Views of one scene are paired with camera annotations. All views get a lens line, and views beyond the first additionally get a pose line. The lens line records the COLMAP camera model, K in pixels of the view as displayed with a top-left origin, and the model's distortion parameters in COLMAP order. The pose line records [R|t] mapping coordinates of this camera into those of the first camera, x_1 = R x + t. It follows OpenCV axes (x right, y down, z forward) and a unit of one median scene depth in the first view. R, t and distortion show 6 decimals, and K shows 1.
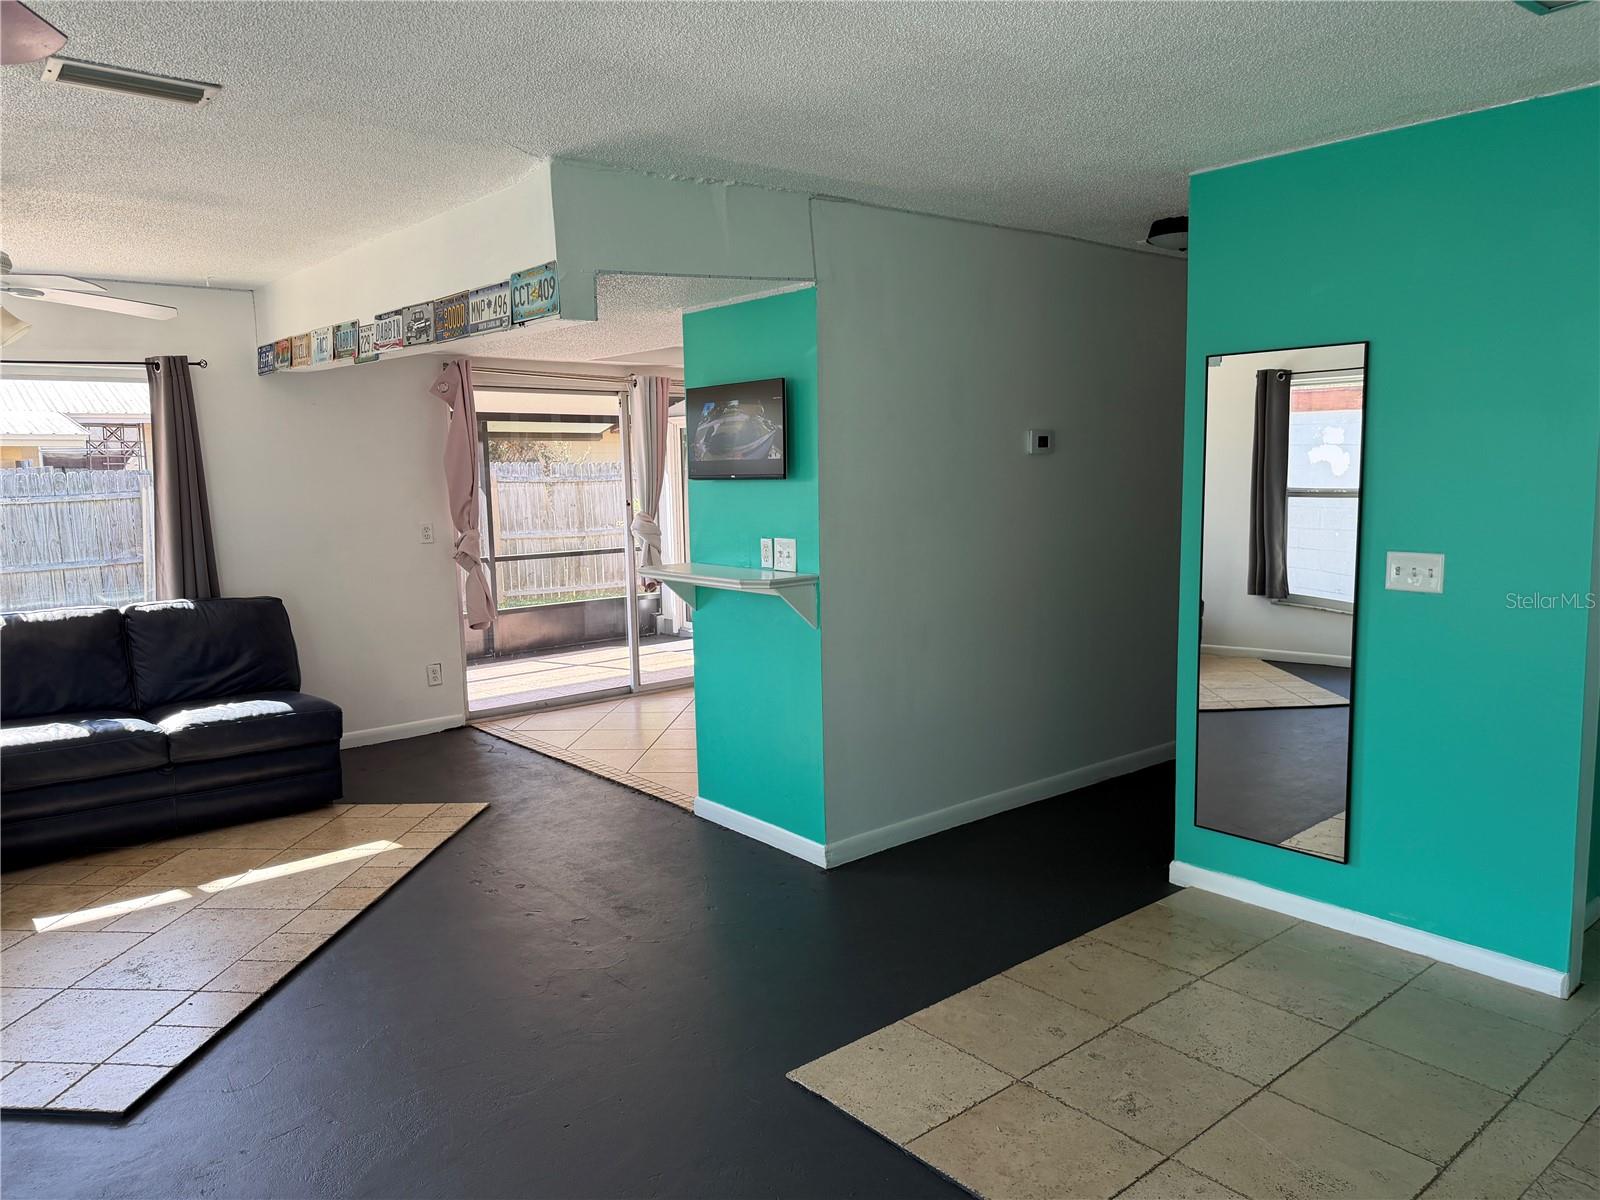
lens RADIAL K [[1131.9, 0, 808.1], [0, 1131.9, 610.4], [0, 0, 1]] dist [0.045045, -0.021326]
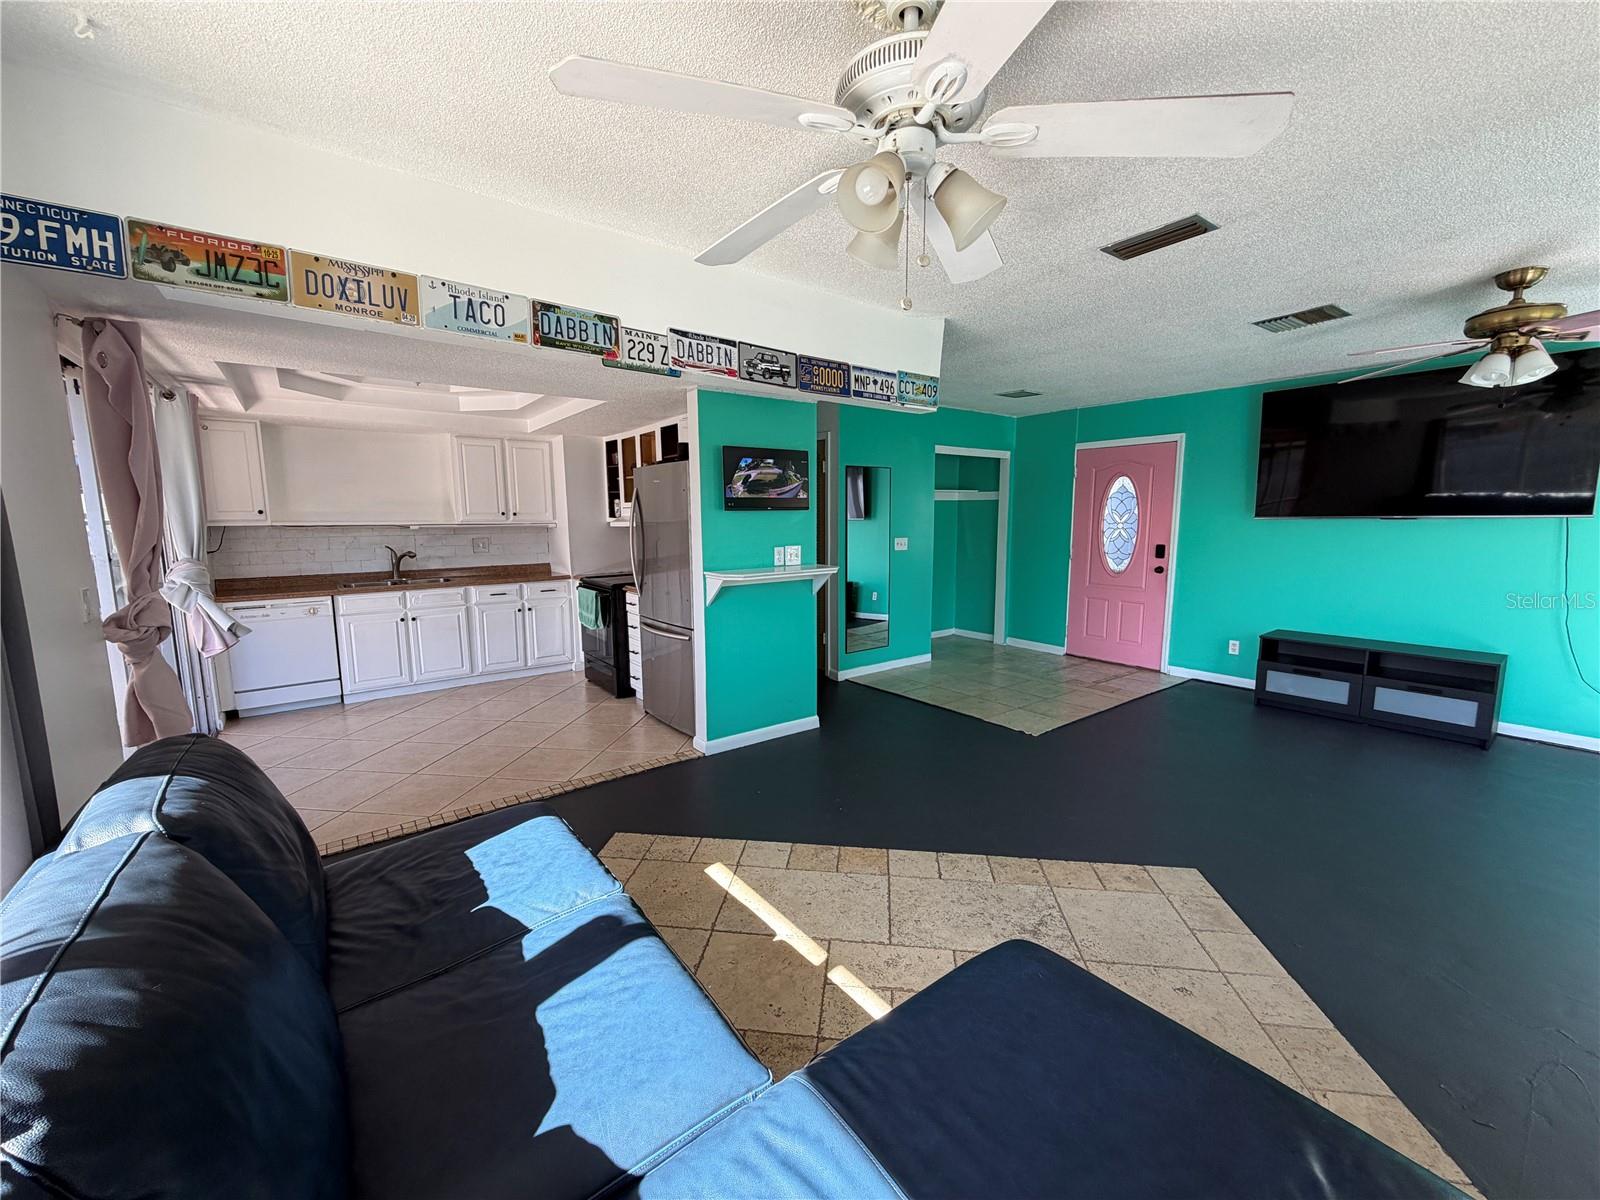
lens RADIAL K [[638.5, 0, 799.3], [0, 638.5, 594.4], [0, 0, 1]] dist [0.002237, -0.000018]
pose [[0.045106, -0.107202, 0.993214, -0.930680], [0.134365, 0.985842, 0.100304, -0.082452], [-0.989905, 0.128929, 0.058871, 0.904940]]
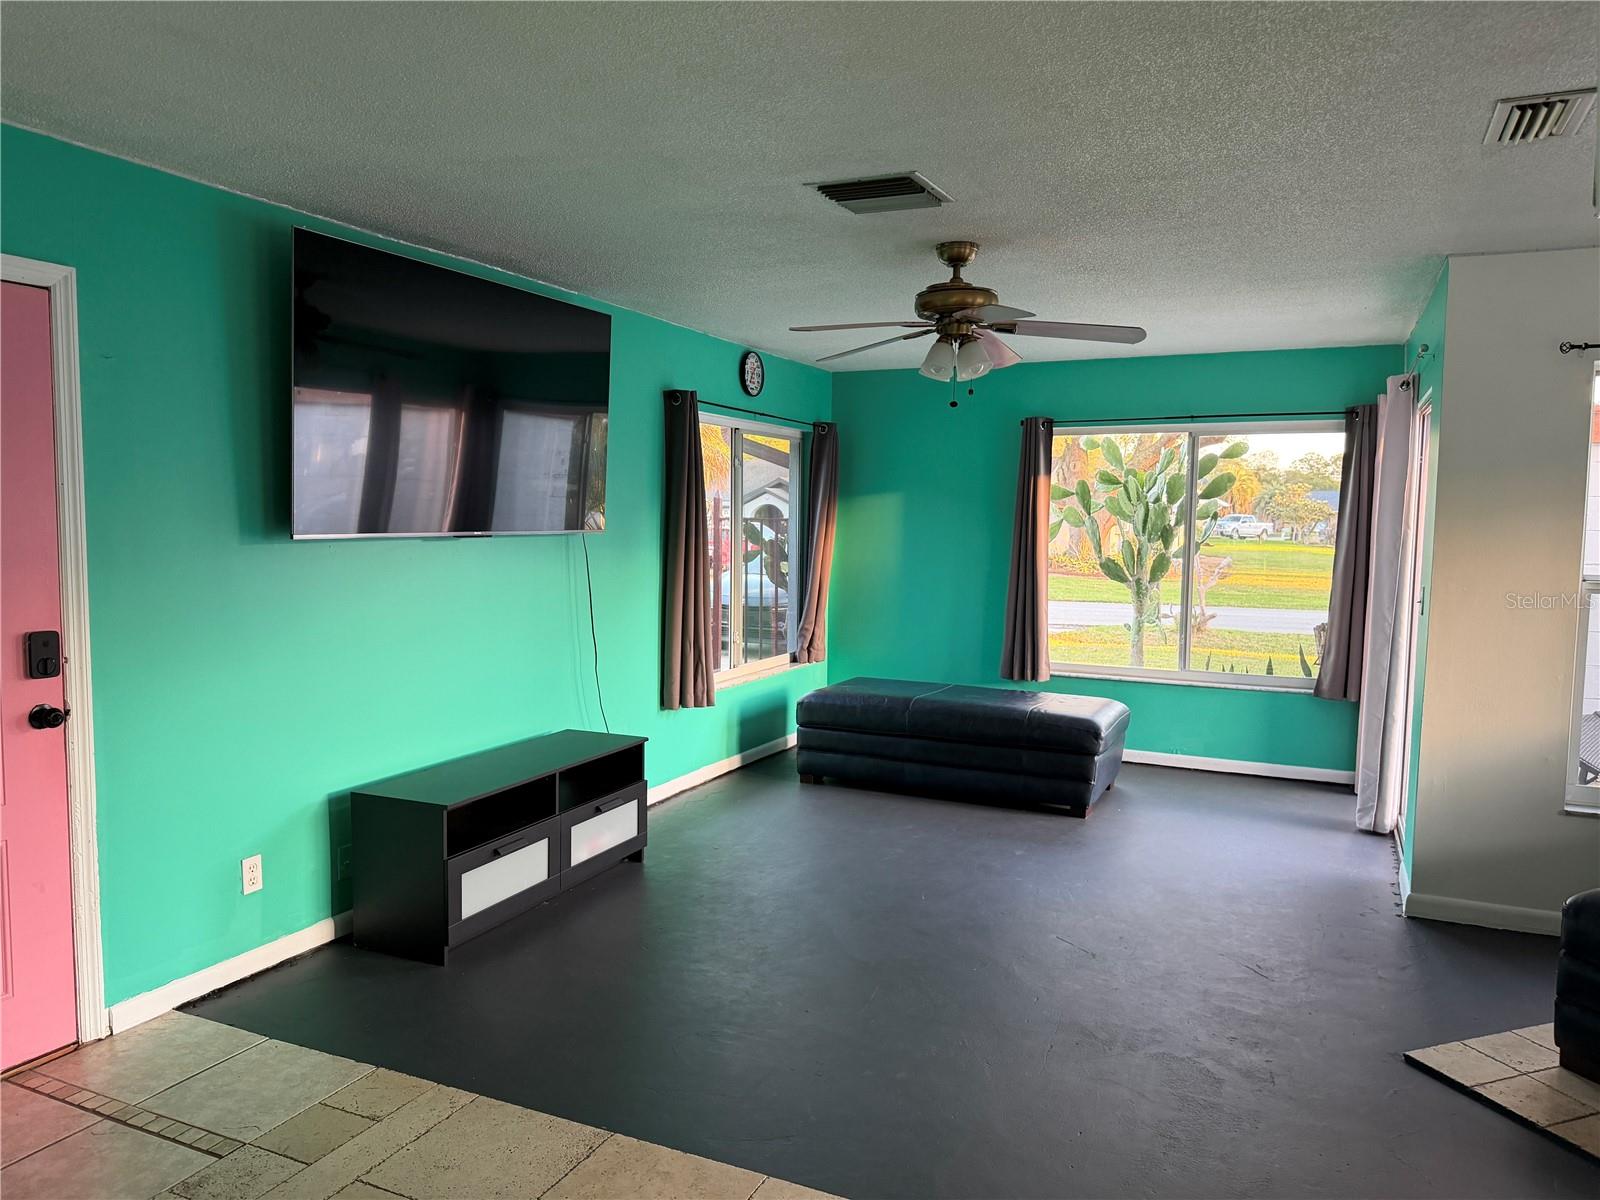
lens RADIAL K [[1131.9, 0, 815.3], [0, 1131.9, 599.8], [0, 0, 1]] dist [0.045045, -0.021326]
pose [[-0.903550, 0.037739, -0.426818, 0.252086], [-0.053649, 0.978311, 0.200075, -0.132170], [0.425111, 0.203676, -0.881928, 1.032467]]
